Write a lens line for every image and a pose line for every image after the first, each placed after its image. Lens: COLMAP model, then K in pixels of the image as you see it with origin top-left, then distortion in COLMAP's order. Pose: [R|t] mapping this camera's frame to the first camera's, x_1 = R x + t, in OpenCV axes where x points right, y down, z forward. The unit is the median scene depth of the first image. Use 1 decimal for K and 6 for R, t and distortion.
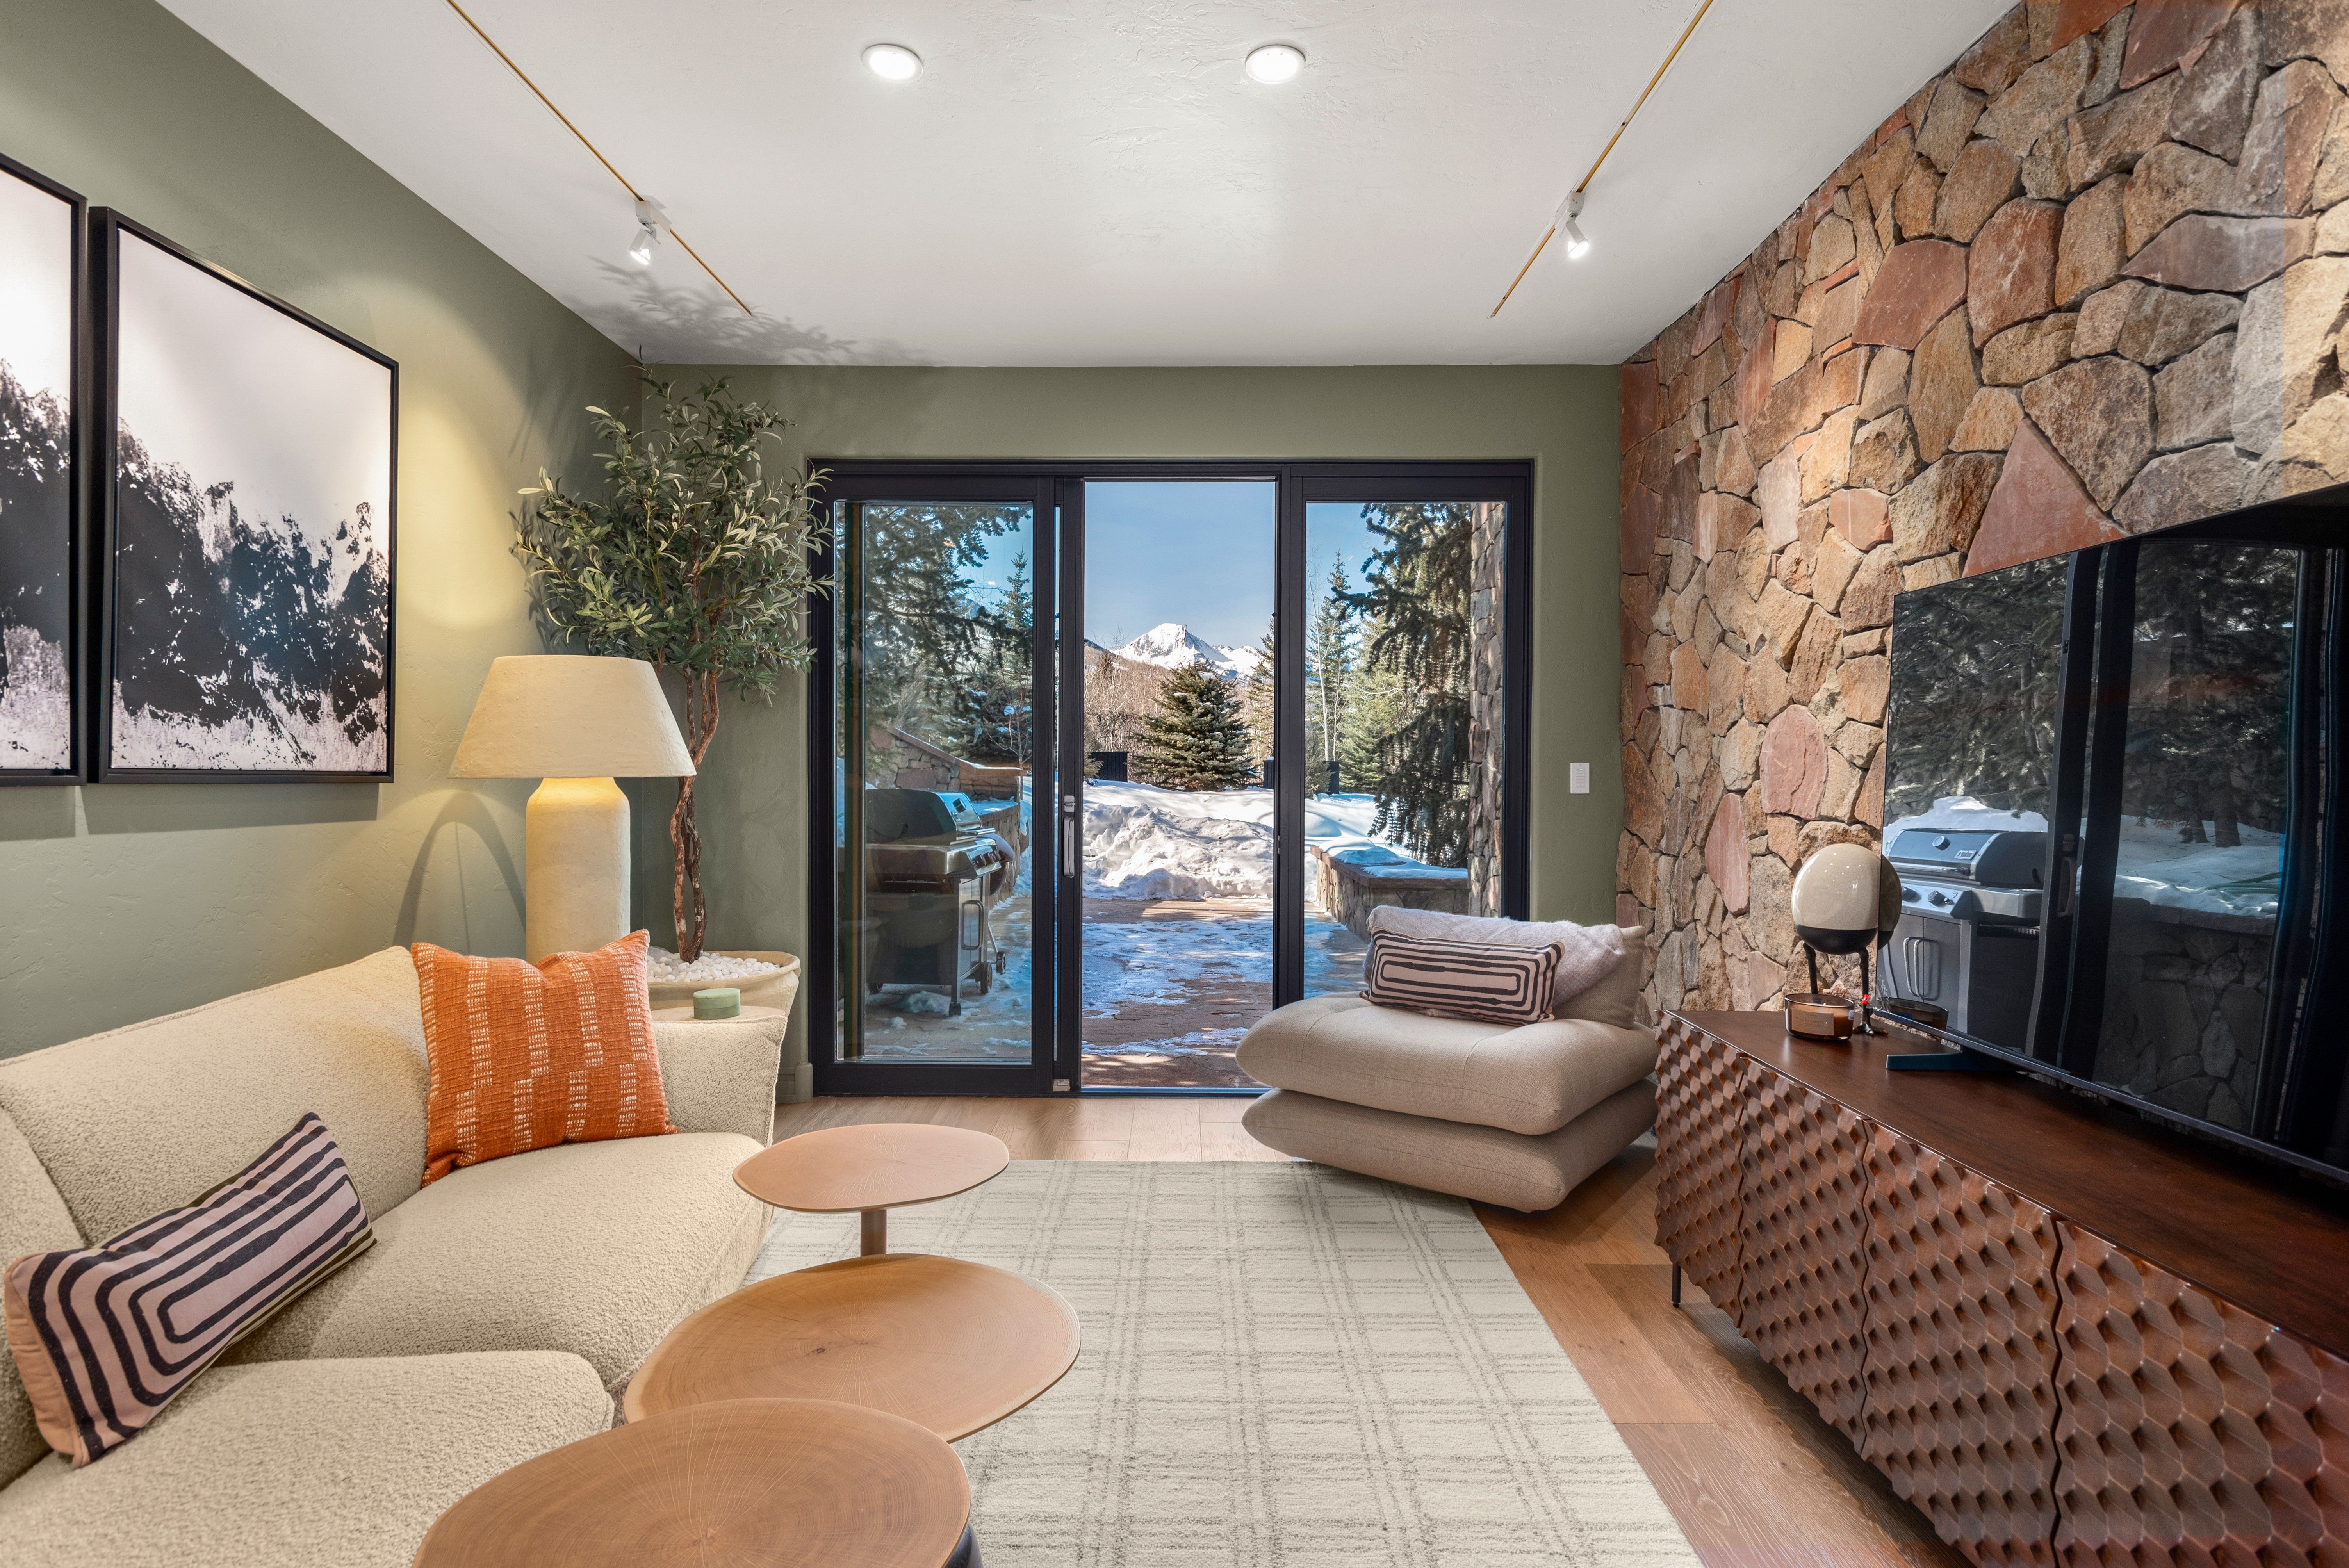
lens RADIAL K [[1161.2, 0, 1160.5], [0, 1161.2, 794.8], [0, 0, 1]] dist [0.011011, -0.003422]
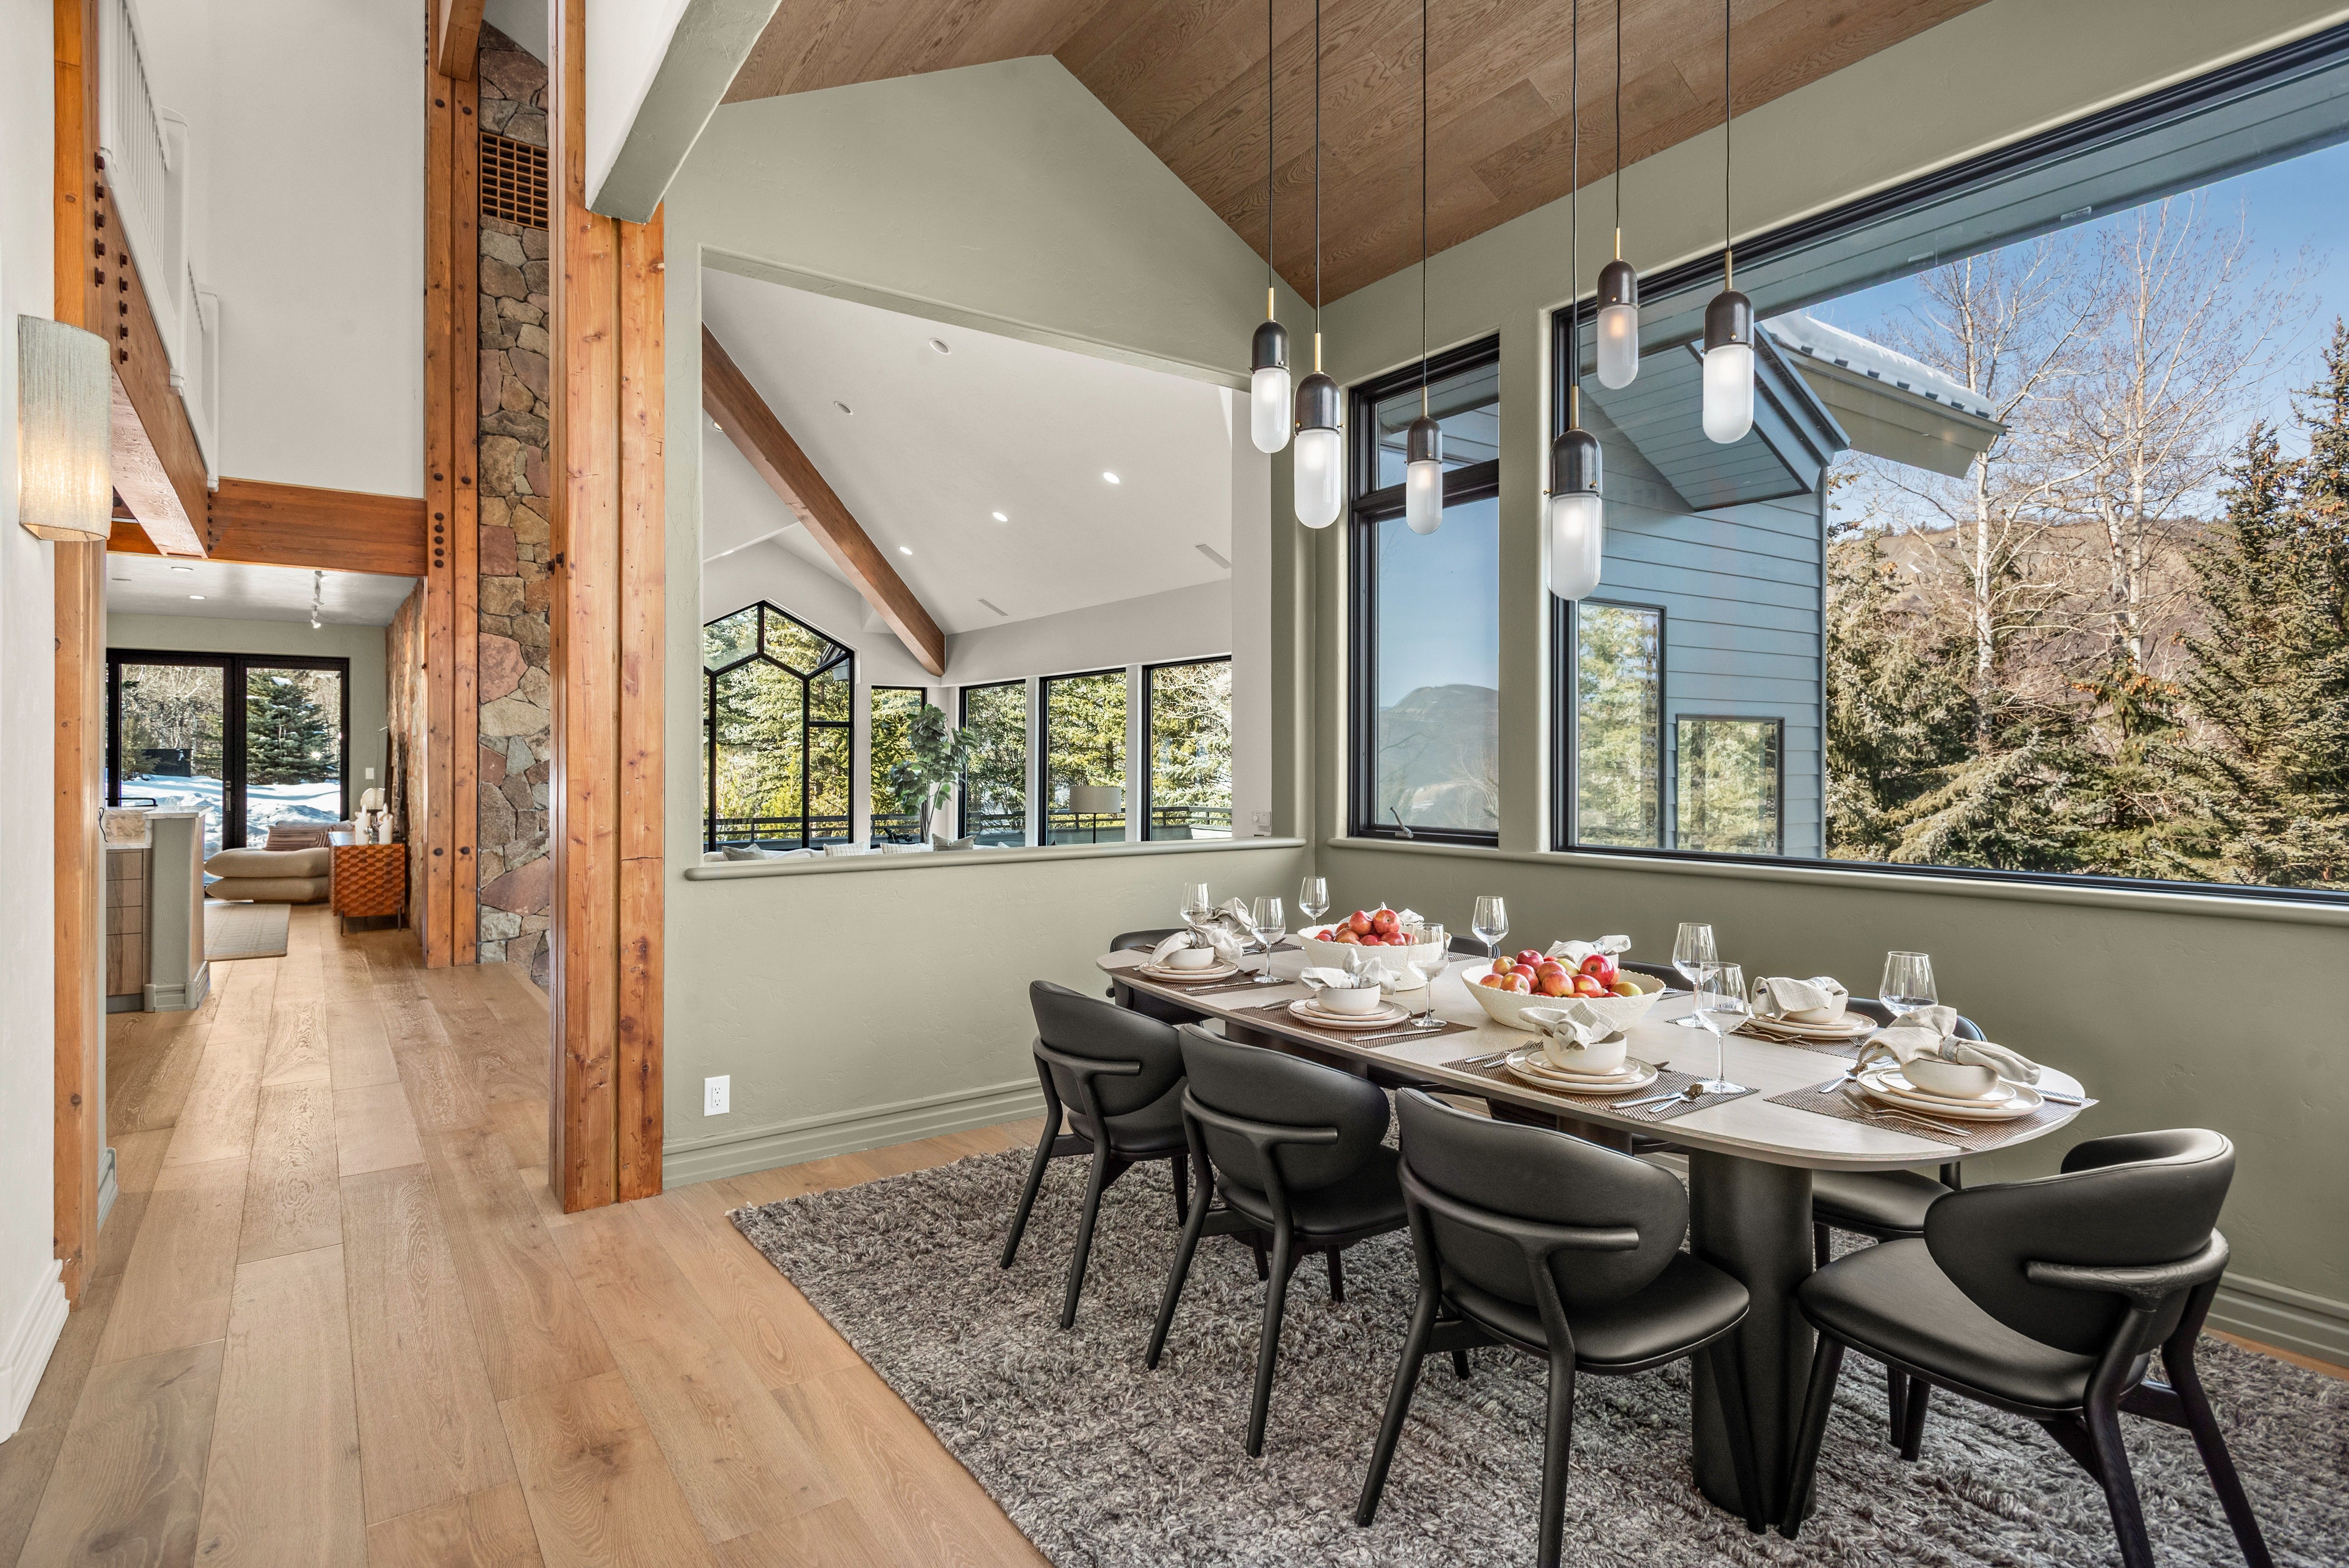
lens RADIAL K [[1207.7, 0, 1181.4], [0, 1207.7, 753.9], [0, 0, 1]] dist [0.001238, 0.002512]
pose [[0.799846, -0.001692, 0.600203, 0.274170], [0.017069, 0.999656, -0.019929, 0.047280], [-0.599963, 0.026185, 0.799599, -3.769817]]
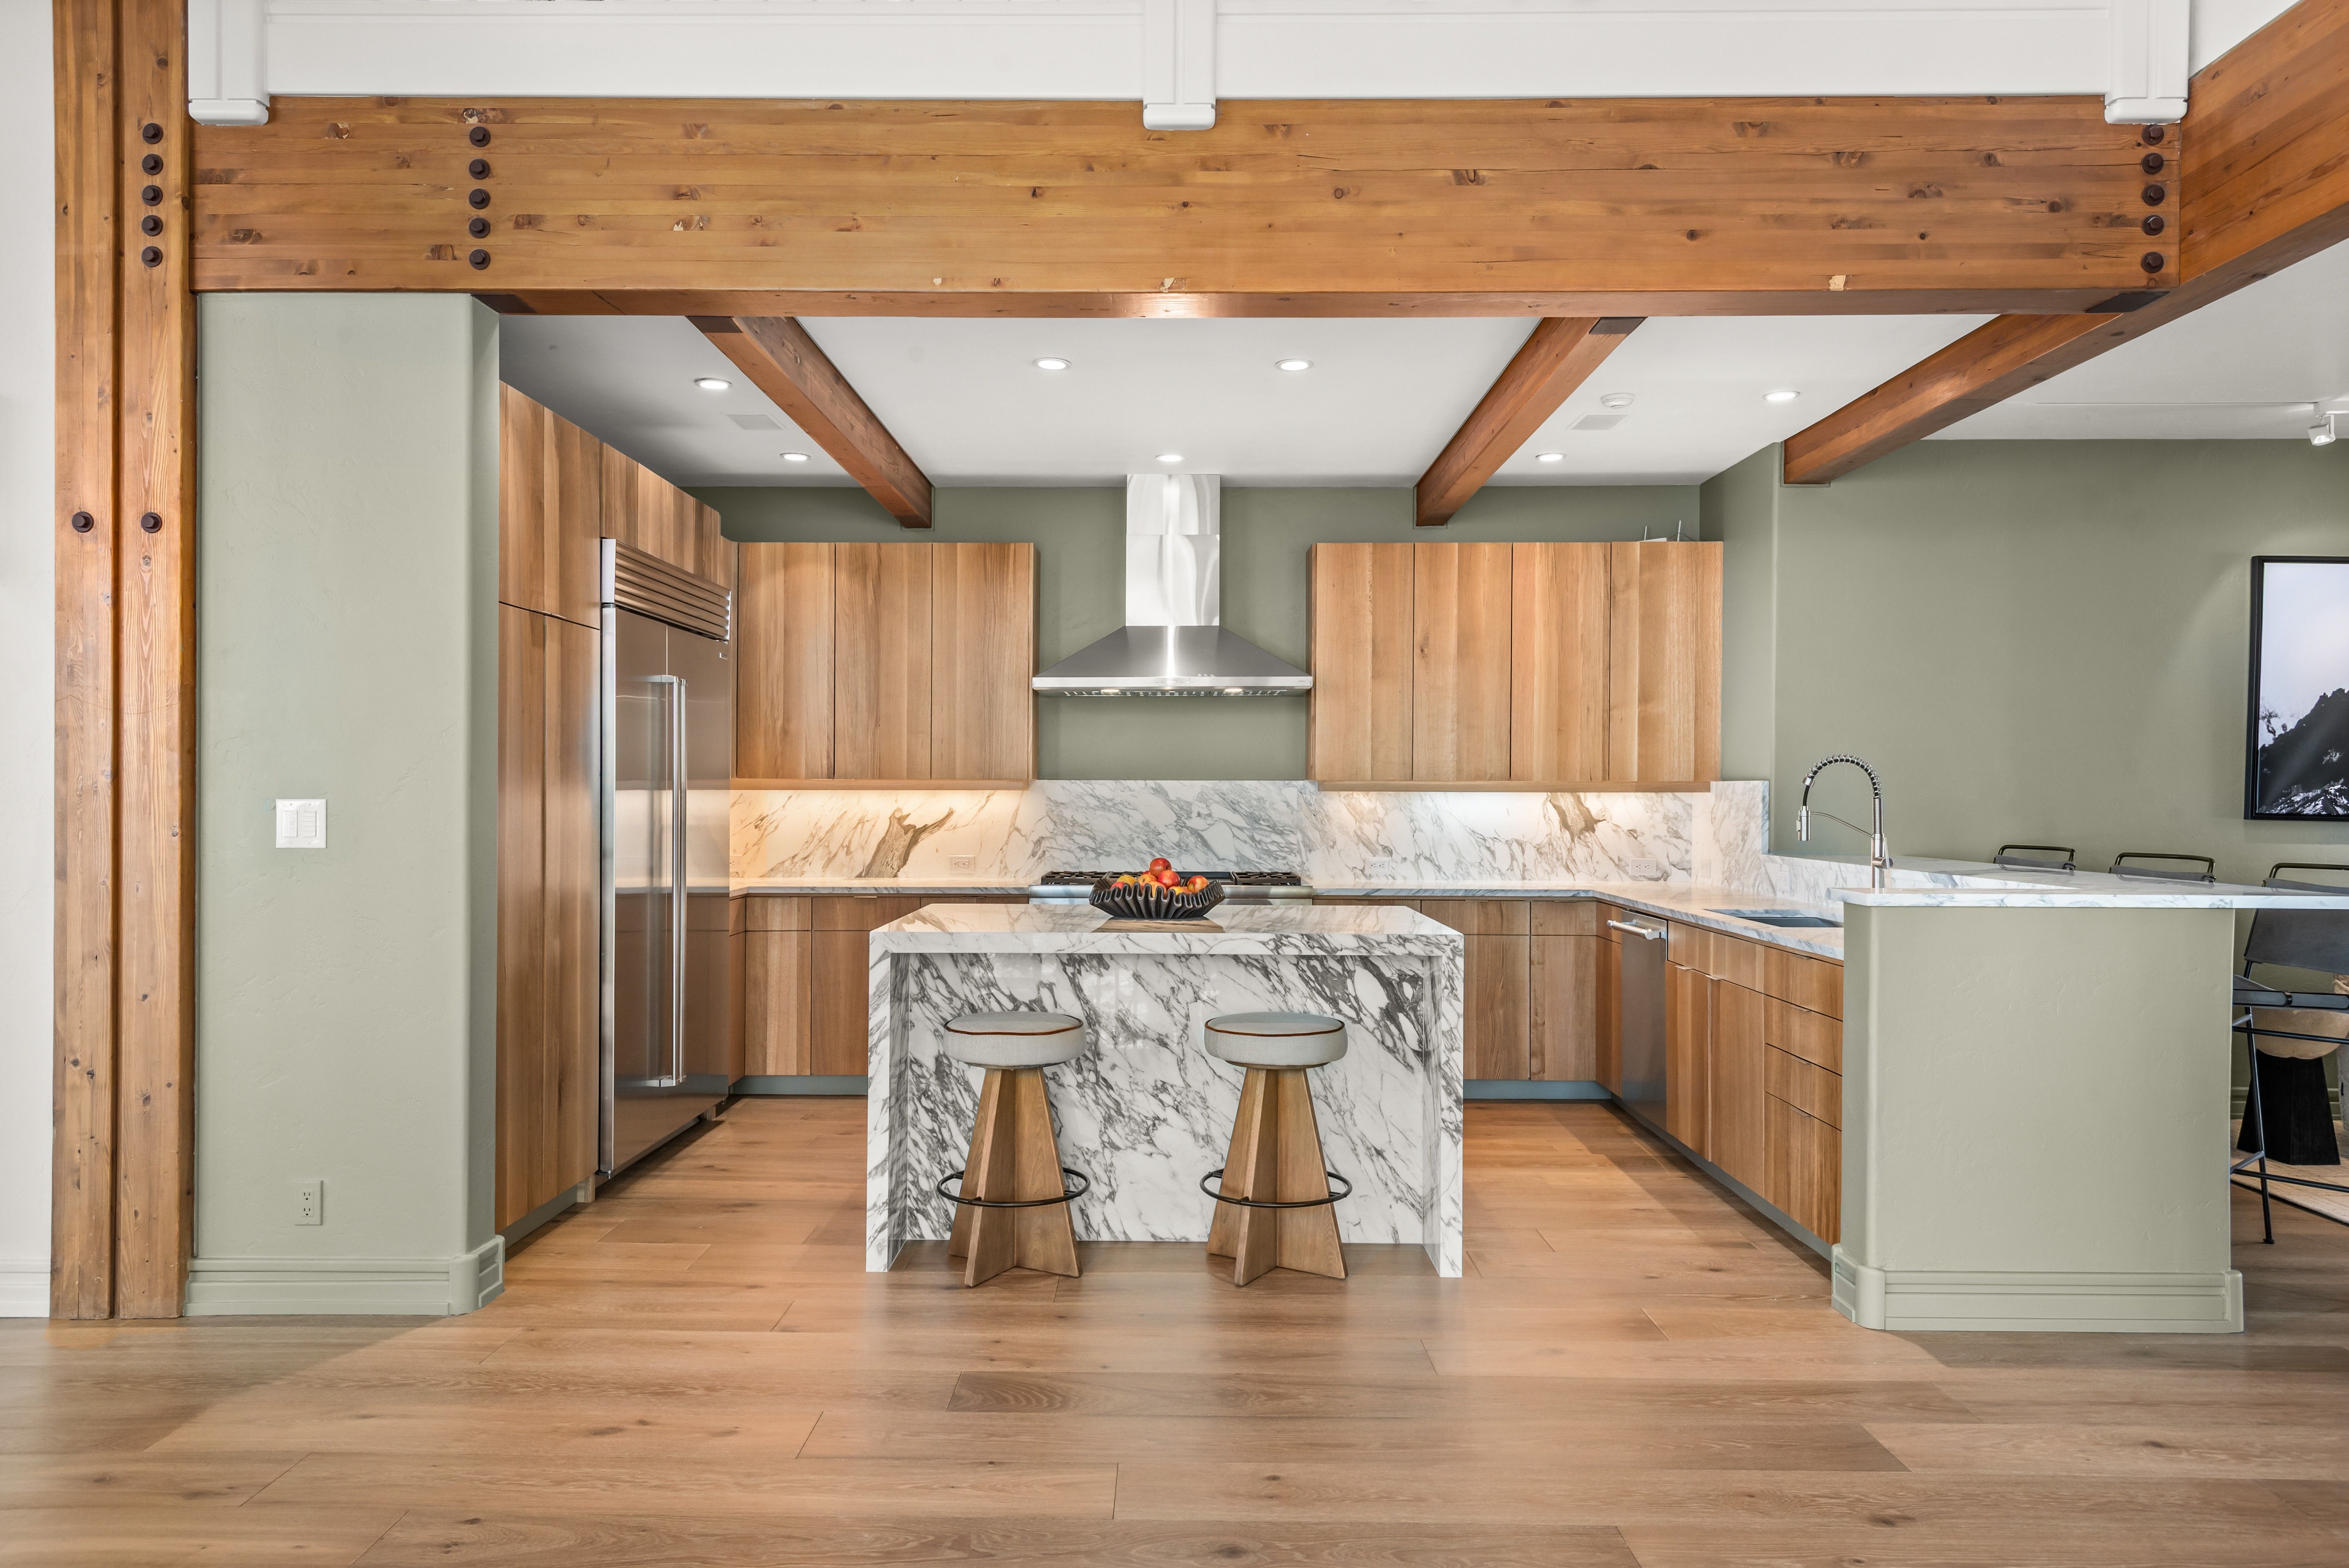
lens RADIAL K [[1528.9, 0, 1150.3], [0, 1528.9, 785.5], [0, 0, 1]] dist [0.028672, -0.019669]
pose [[-0.001600, -0.007897, -0.999968, 1.492618], [-0.025156, 0.999653, -0.007854, 0.014100], [0.999682, 0.025142, -0.001798, -1.398629]]
